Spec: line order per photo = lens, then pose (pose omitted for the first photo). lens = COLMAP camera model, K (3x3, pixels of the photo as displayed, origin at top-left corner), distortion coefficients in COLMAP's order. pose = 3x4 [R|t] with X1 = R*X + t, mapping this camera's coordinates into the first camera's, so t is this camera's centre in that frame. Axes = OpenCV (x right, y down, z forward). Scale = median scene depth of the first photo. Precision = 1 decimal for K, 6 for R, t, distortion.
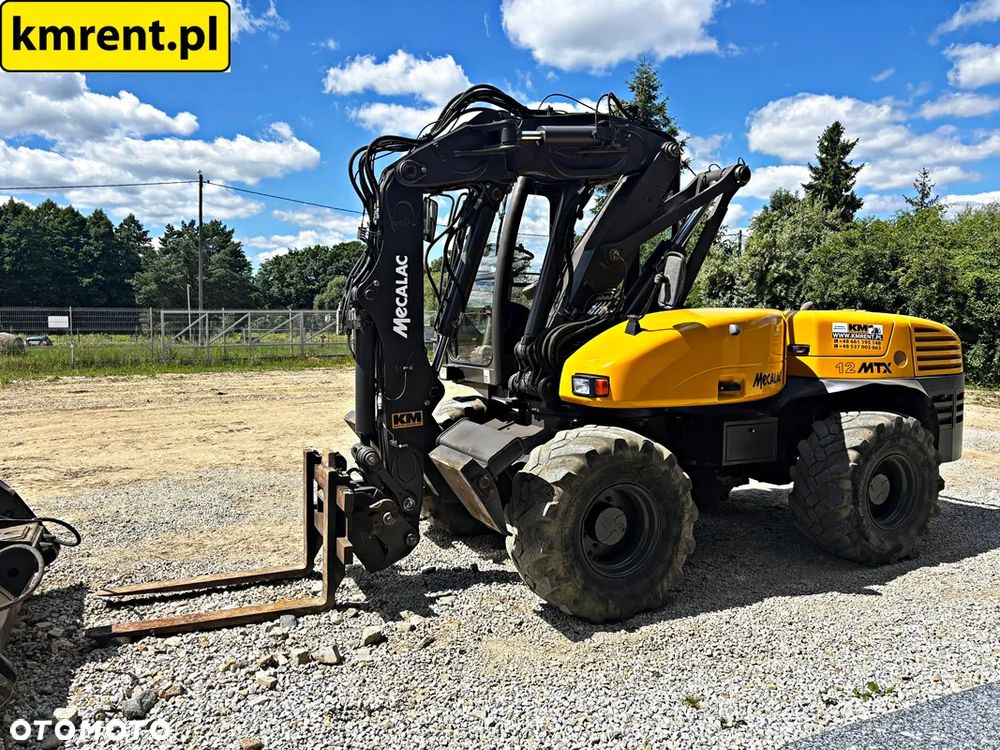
lens RADIAL K [[758.1, 0, 489.4], [0, 758.1, 359.5], [0, 0, 1]] dist [0.038405, -0.031419]
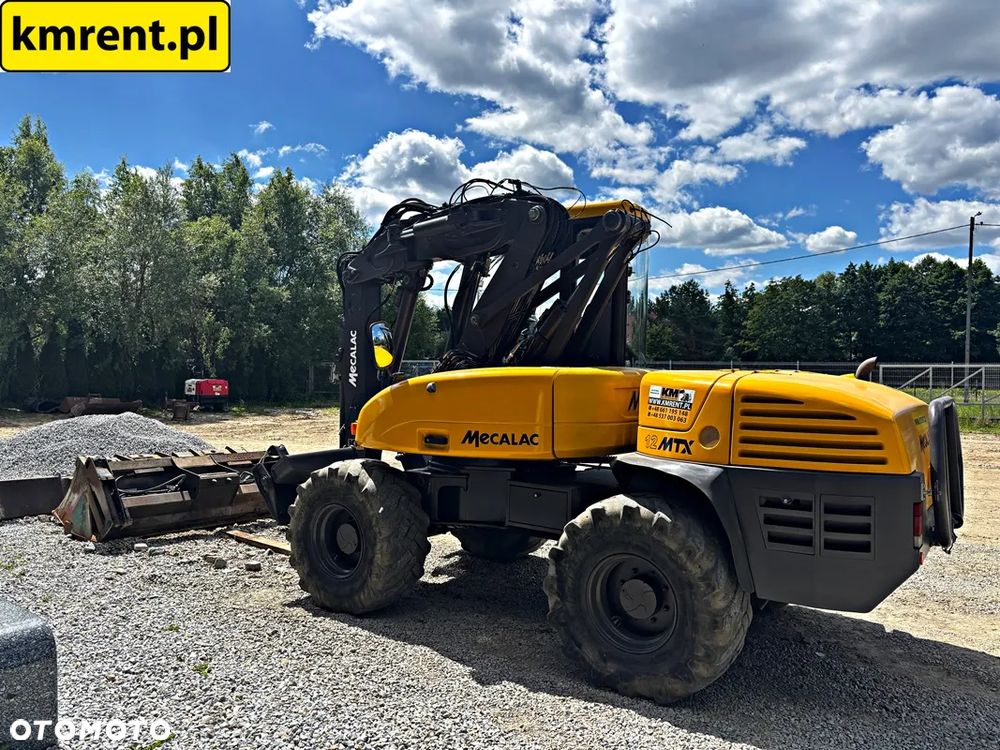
lens RADIAL K [[756.7, 0, 498.8], [0, 756.7, 374.5], [0, 0, 1]] dist [0.052636, -0.055079]
pose [[0.471430, 0.013068, -0.881807, 1.267338], [-0.056794, 0.998265, -0.015569, -0.044374], [0.880073, 0.057421, 0.471354, 0.554381]]
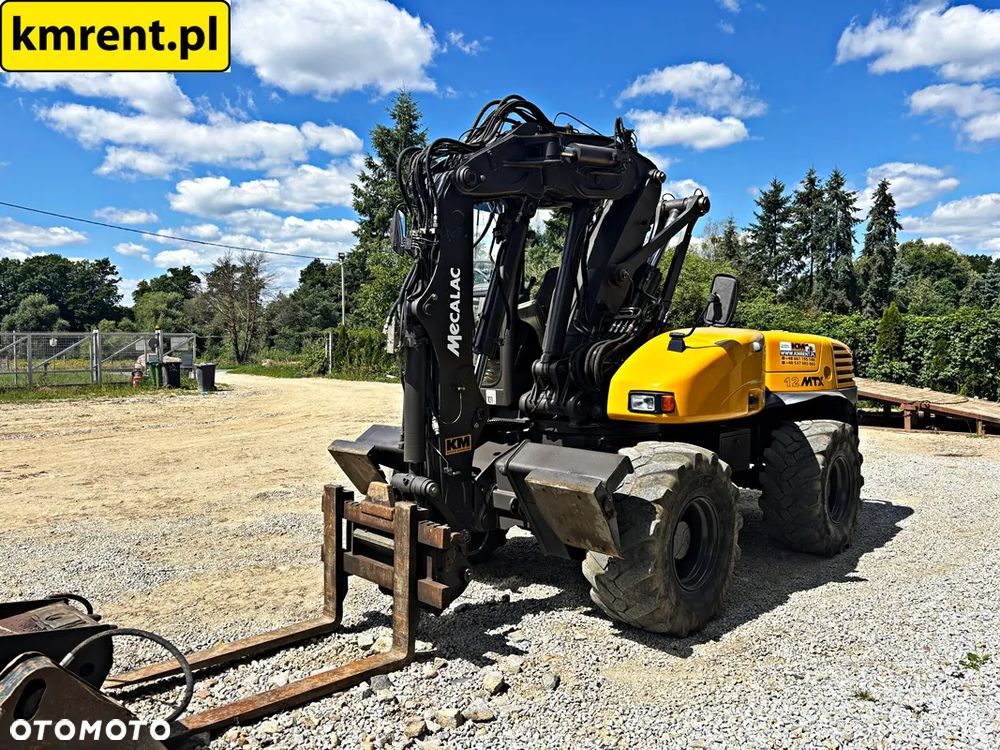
lens RADIAL K [[759.3, 0, 490.4], [0, 759.3, 360.2], [0, 0, 1]] dist [0.026491, -0.008155]
pose [[0.939320, -0.007445, 0.342962, -0.386677], [0.018395, 0.999419, -0.028686, 0.003511], [-0.342549, 0.033254, 0.938911, 0.113533]]
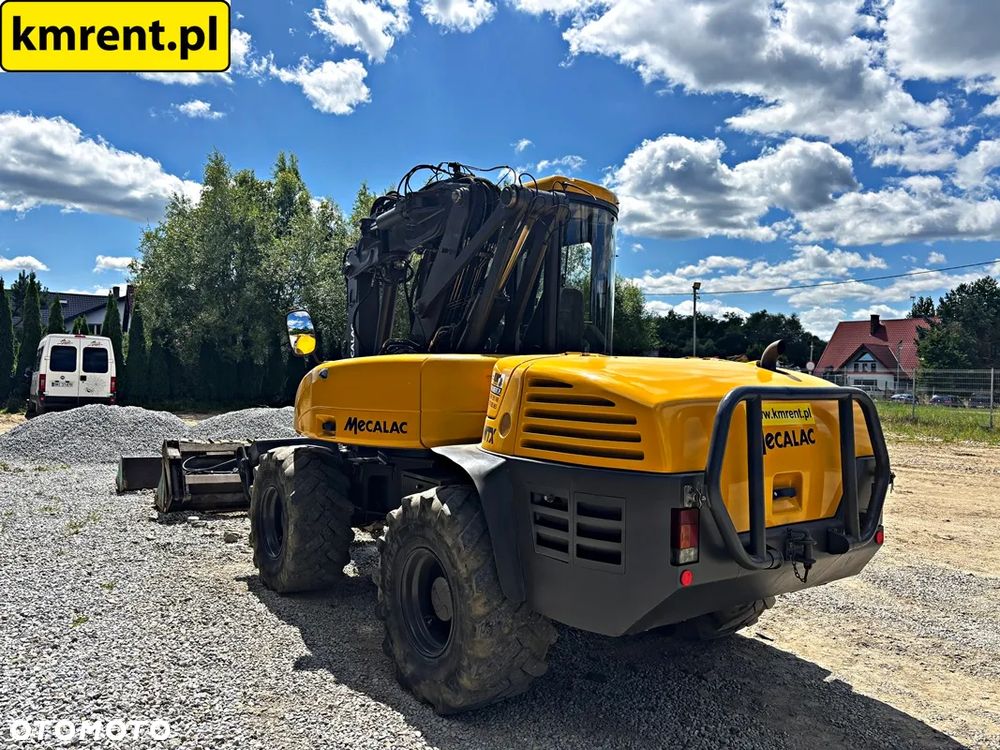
lens RADIAL K [[756.3, 0, 499.4], [0, 756.3, 380.5], [0, 0, 1]] dist [0.055541, -0.059801]
pose [[0.151415, 0.012458, -0.988392, 1.380638], [-0.071528, 0.997437, 0.001614, -0.046865], [0.985879, 0.070453, 0.151918, 1.043725]]
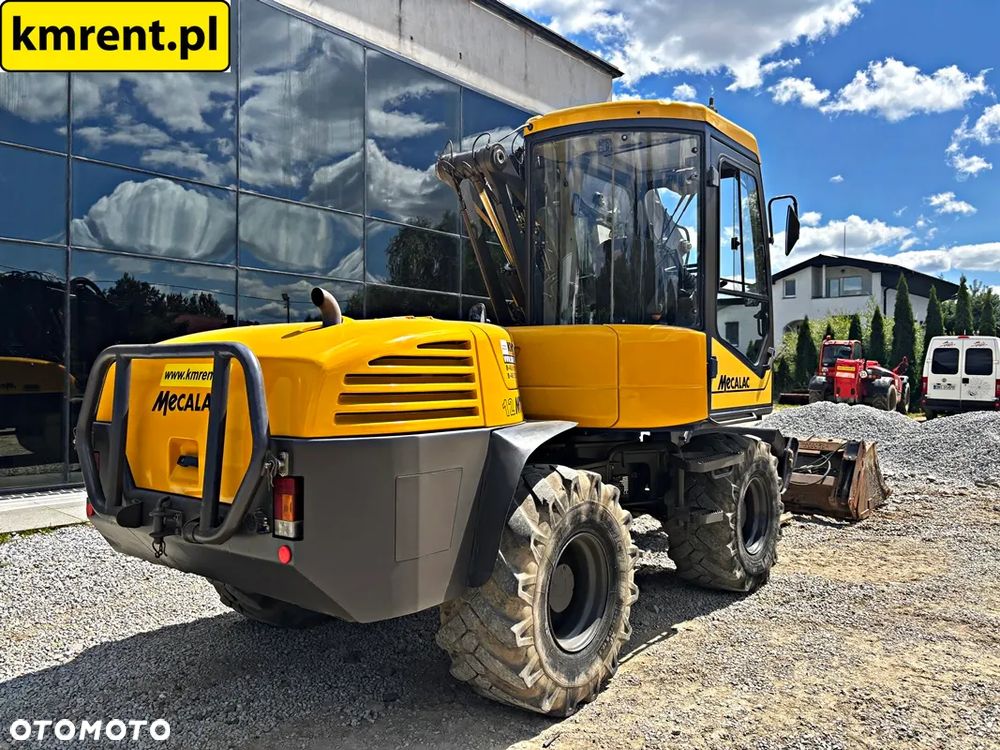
lens RADIAL K [[751.3, 0, 510.1], [0, 751.3, 368.3], [0, 0, 1]] dist [0.059862, -0.071448]
pose [[-0.900212, -0.003496, -0.435438, 0.747747], [-0.024936, 0.998741, 0.043534, -0.074389], [0.434737, 0.050047, -0.899166, 2.127977]]
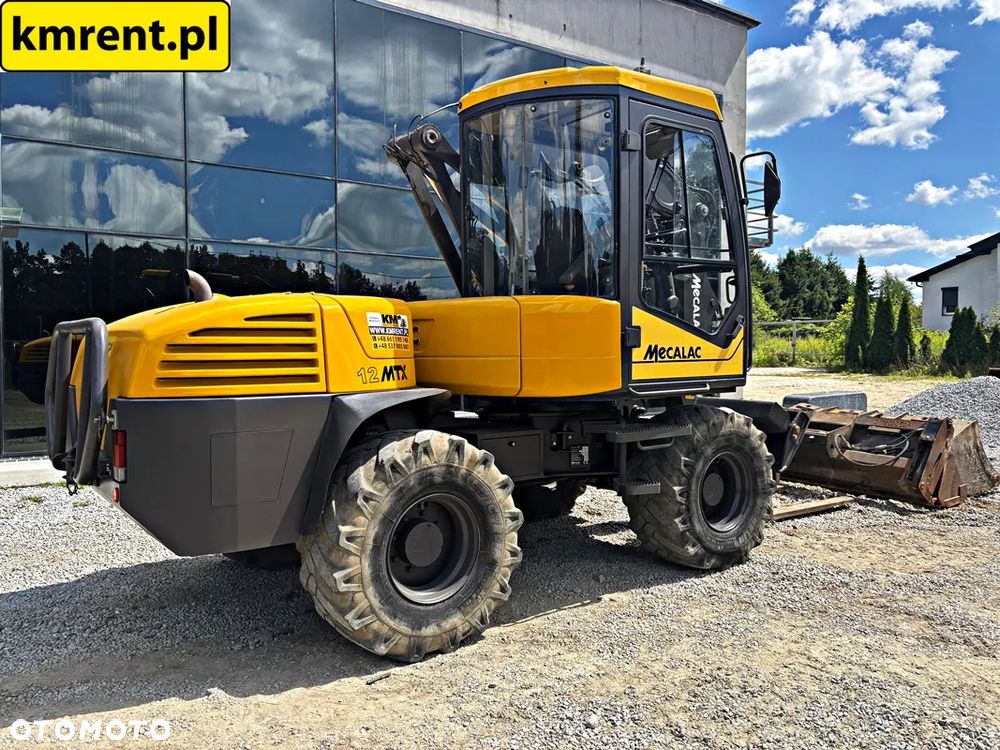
lens RADIAL K [[759.4, 0, 502.2], [0, 759.4, 361.2], [0, 0, 1]] dist [0.038760, -0.042772]
pose [[-0.984119, 0.007634, -0.177343, 0.440914], [-0.005346, 0.997347, 0.072597, -0.077404], [0.177427, 0.072392, -0.981468, 2.274271]]
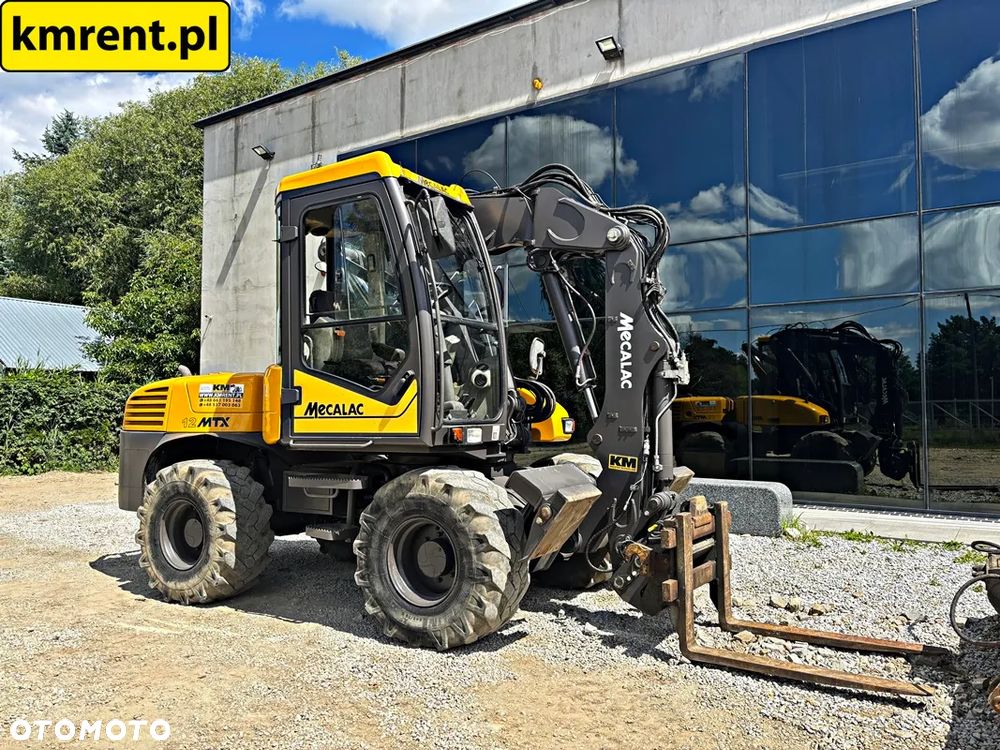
lens RADIAL K [[761.6, 0, 498.0], [0, 761.6, 371.6], [0, 0, 1]] dist [0.045134, -0.055335]
pose [[-0.533182, 0.046176, 0.844739, -0.927489], [0.047437, 0.998570, -0.024644, -0.035093], [-0.844669, 0.026932, -0.534610, 1.736875]]
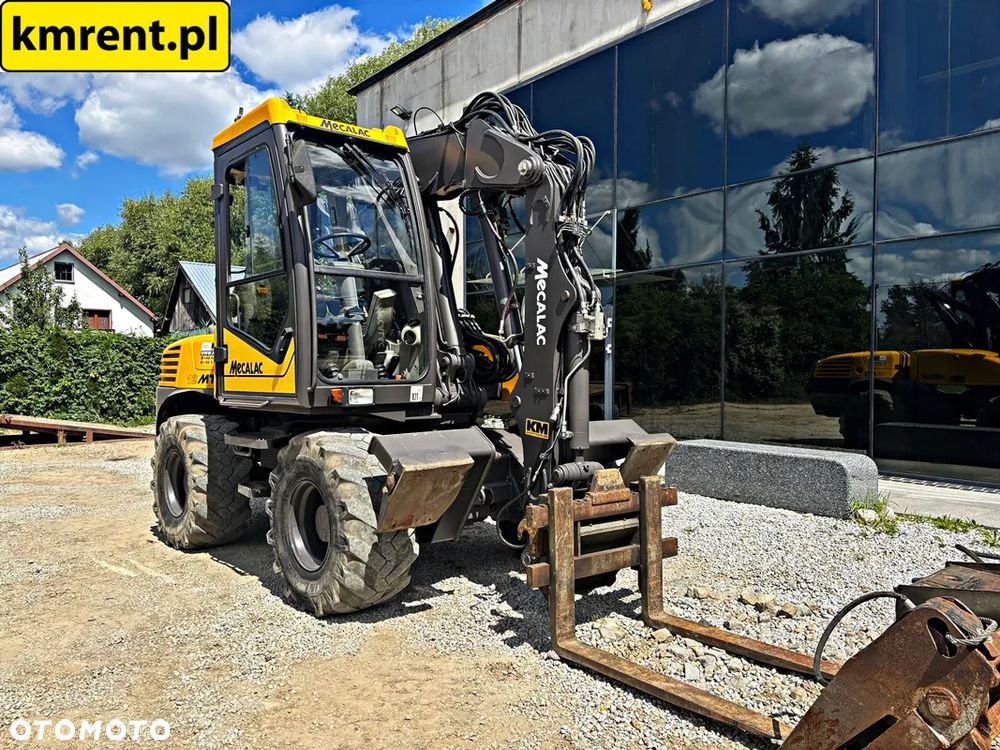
lens RADIAL K [[761.4, 0, 495.5], [0, 761.4, 377.8], [0, 0, 1]] dist [0.043148, -0.052862]
pose [[-0.254940, -0.013244, 0.966866, -1.011237], [0.052395, 0.998248, 0.027489, -0.017804], [-0.965536, 0.057667, -0.253799, 1.314449]]
